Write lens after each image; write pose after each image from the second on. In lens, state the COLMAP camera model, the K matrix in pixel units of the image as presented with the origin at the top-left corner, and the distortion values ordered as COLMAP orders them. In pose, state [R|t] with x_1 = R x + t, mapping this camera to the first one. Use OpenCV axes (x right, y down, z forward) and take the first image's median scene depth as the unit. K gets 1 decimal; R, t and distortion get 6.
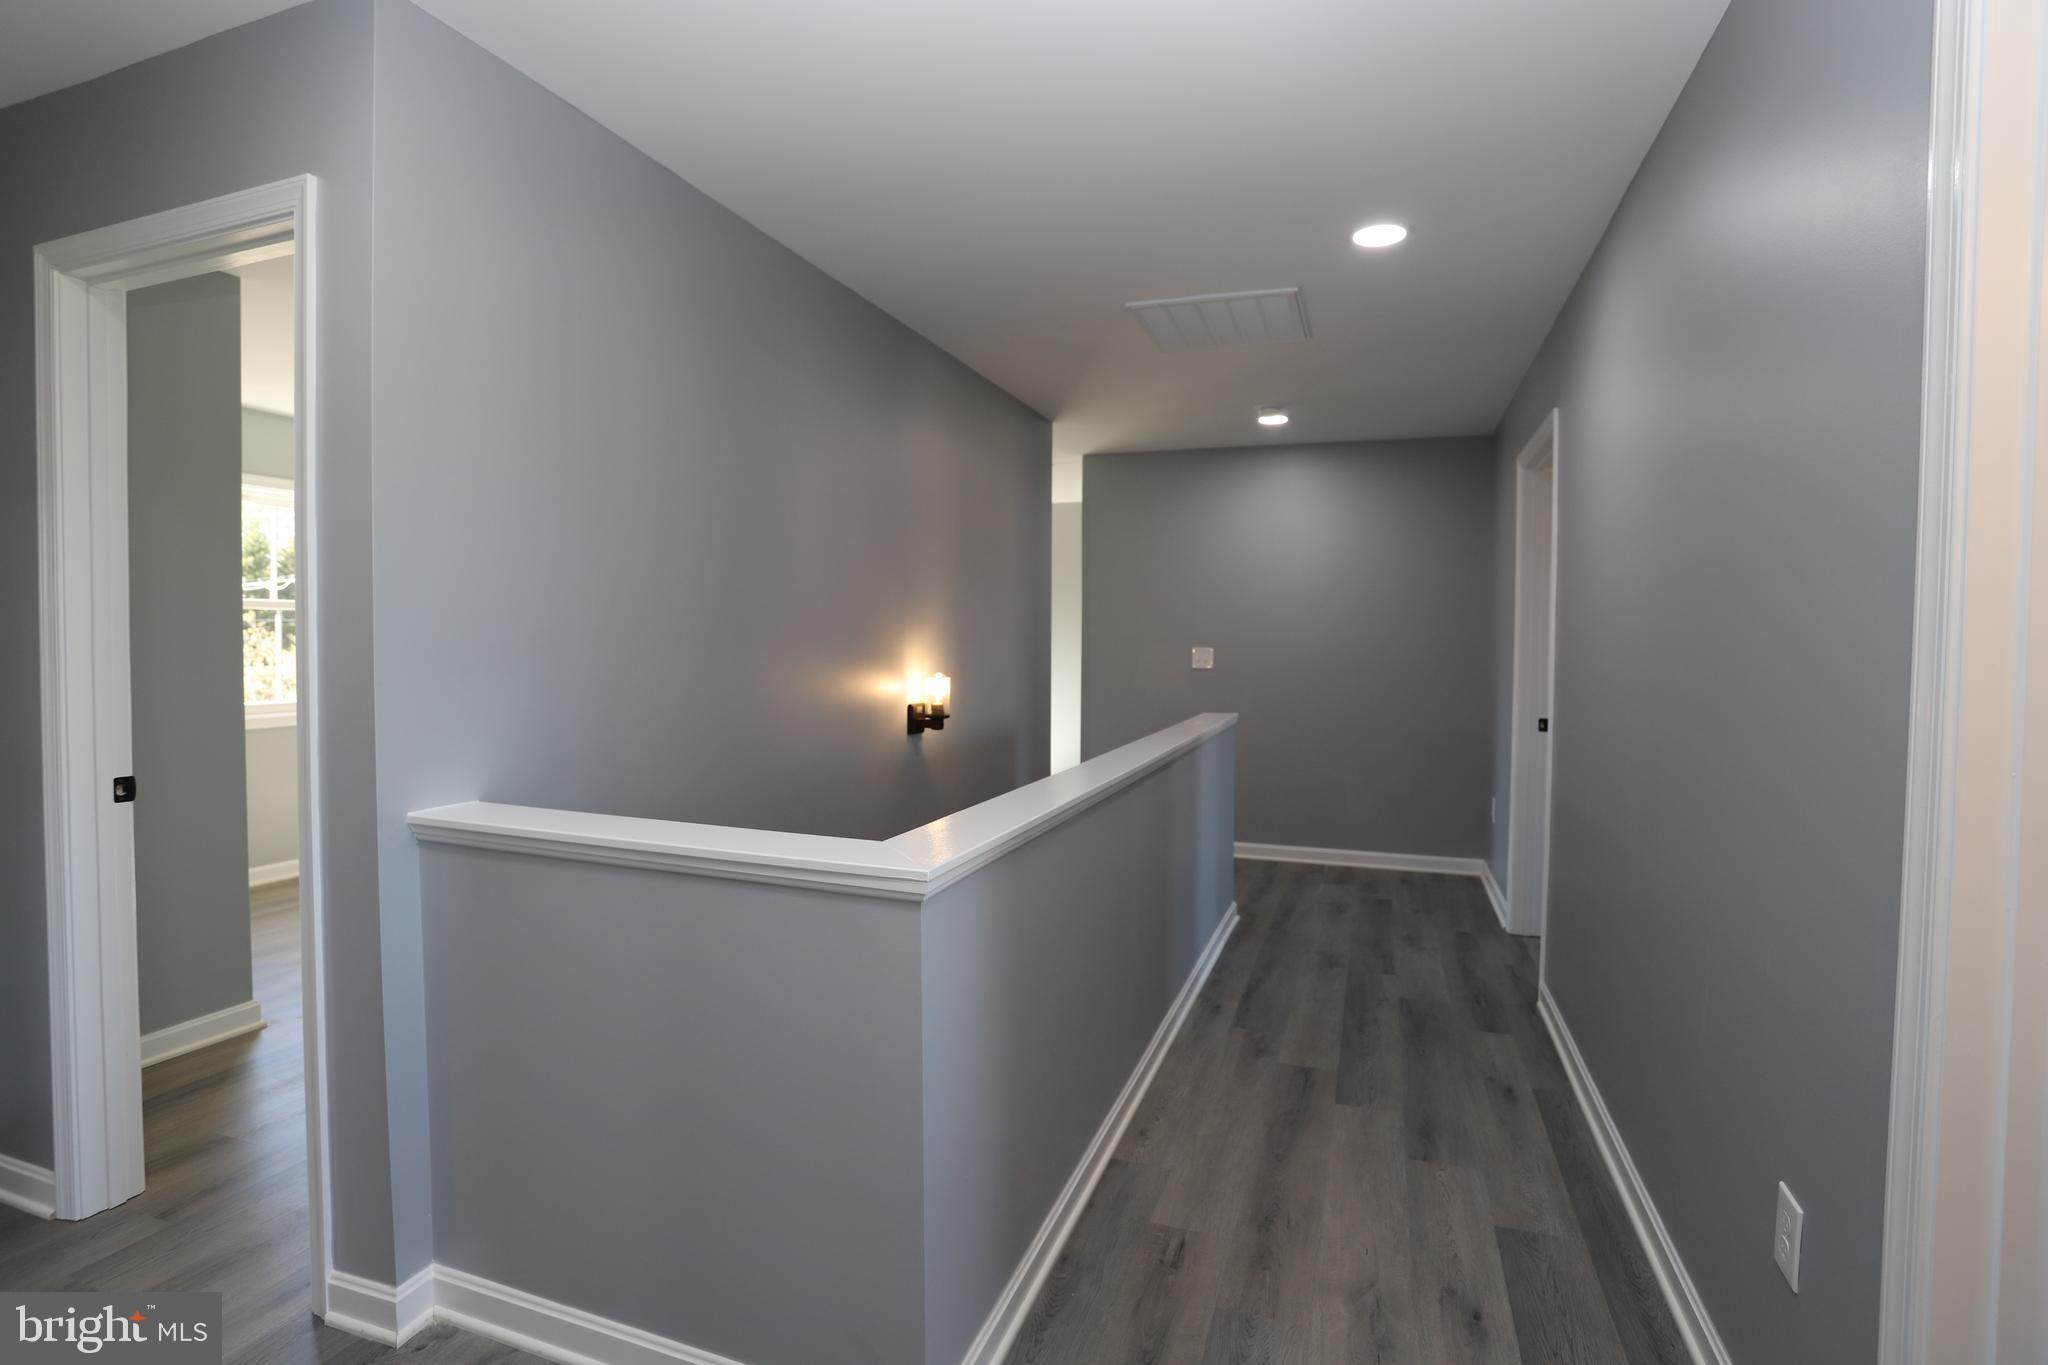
lens RADIAL K [[995.2, 0, 1011.9], [0, 995.2, 668.9], [0, 0, 1]] dist [-0.070330, 0.026753]
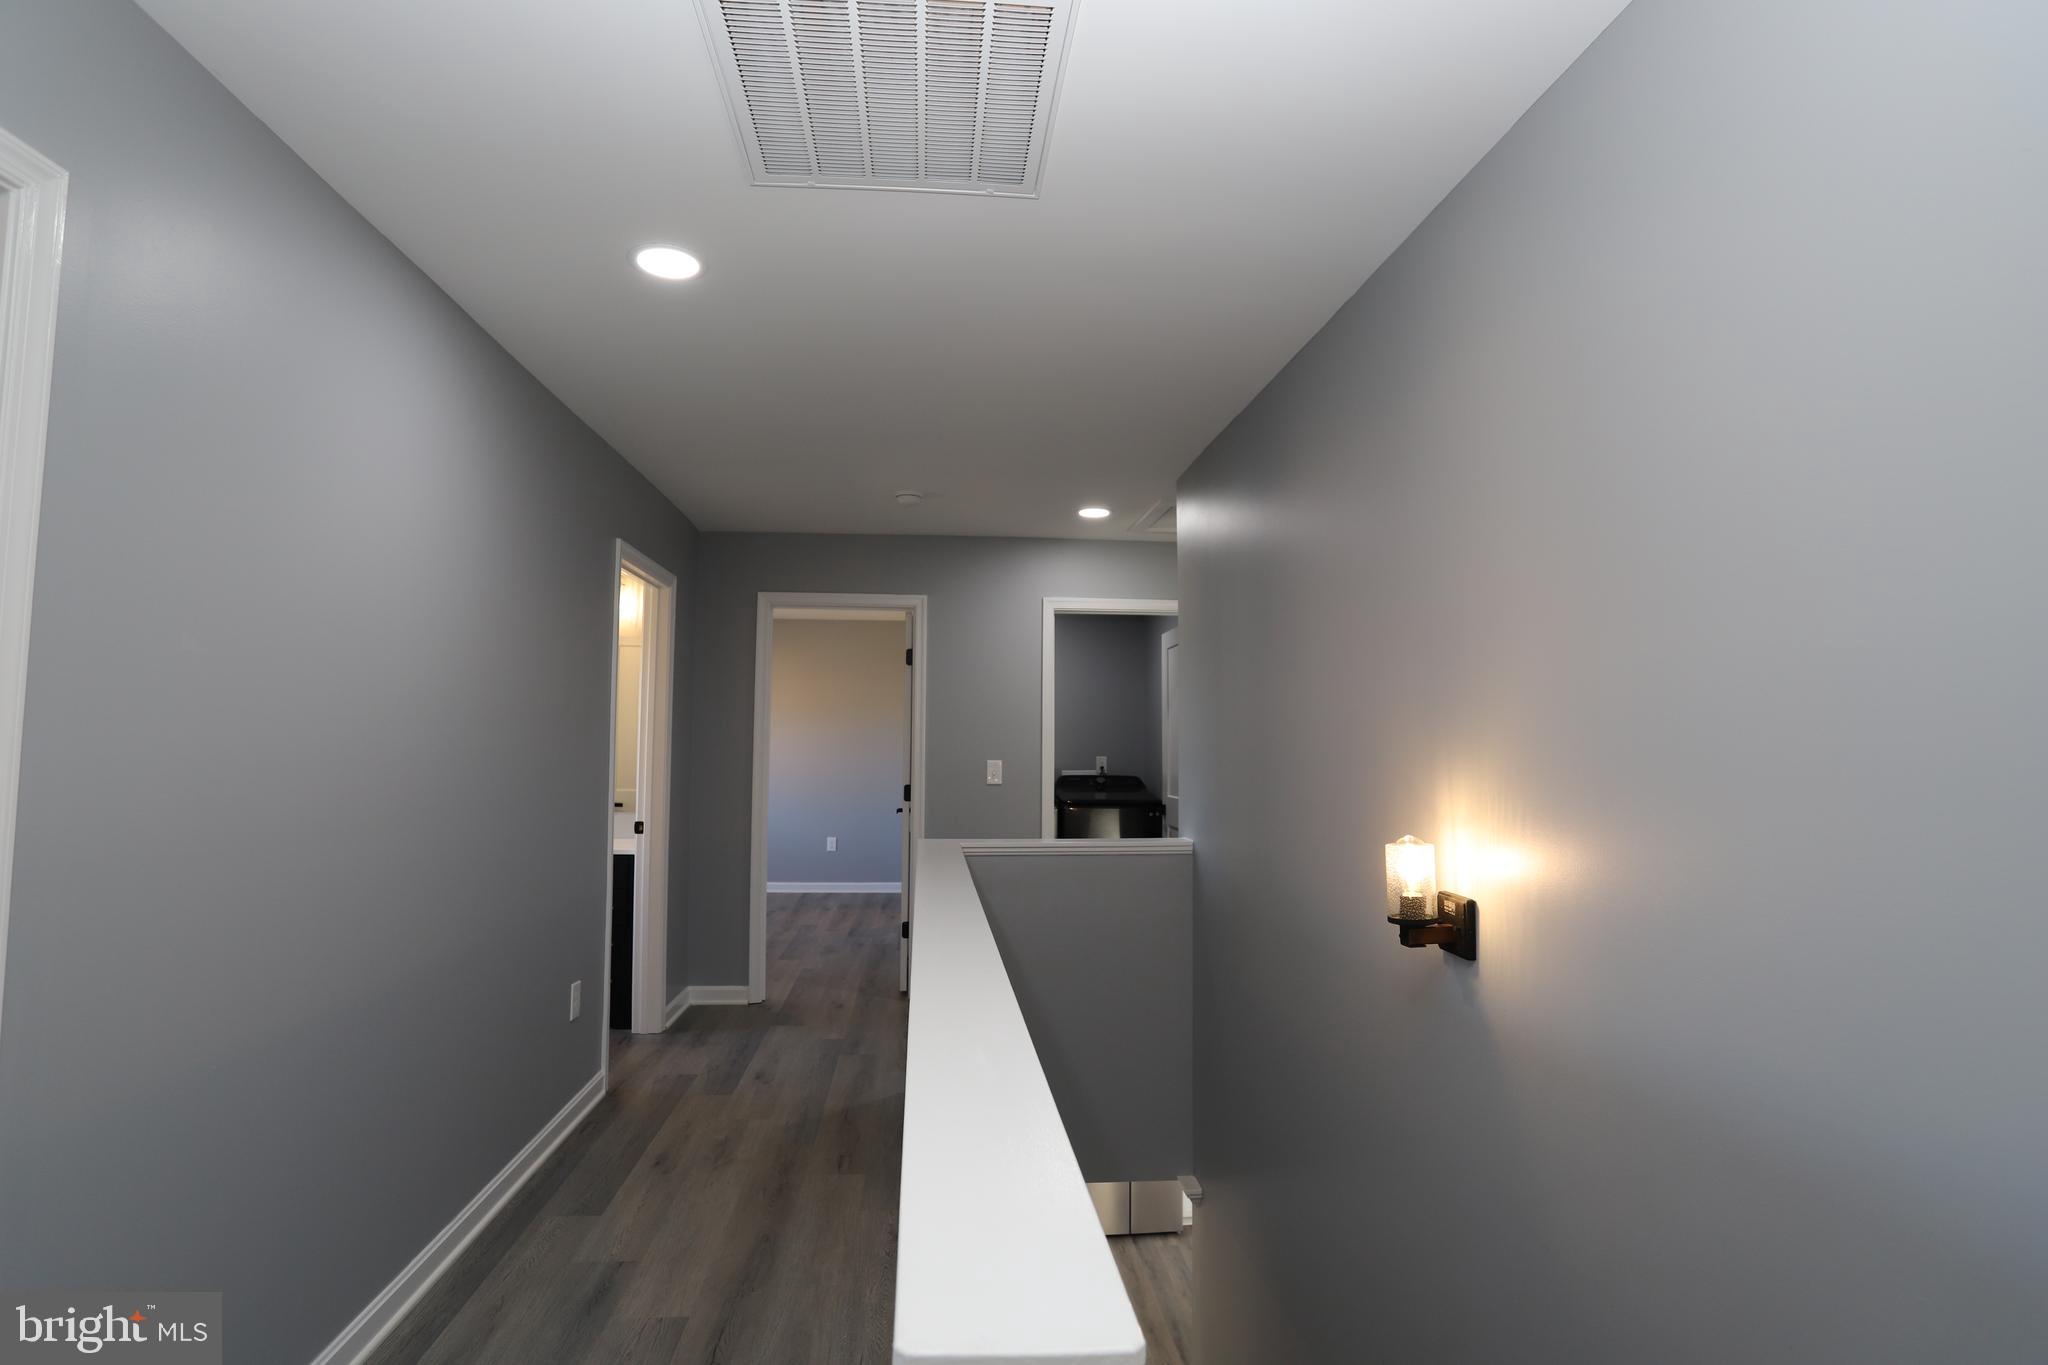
lens RADIAL K [[995.2, 0, 1011.9], [0, 995.2, 668.9], [0, 0, 1]] dist [-0.070330, 0.026753]
pose [[-0.904757, -0.044877, -0.423557, 0.518485], [-0.024291, 0.998252, -0.053880, -0.075868], [0.425234, -0.038460, -0.904266, 2.142336]]
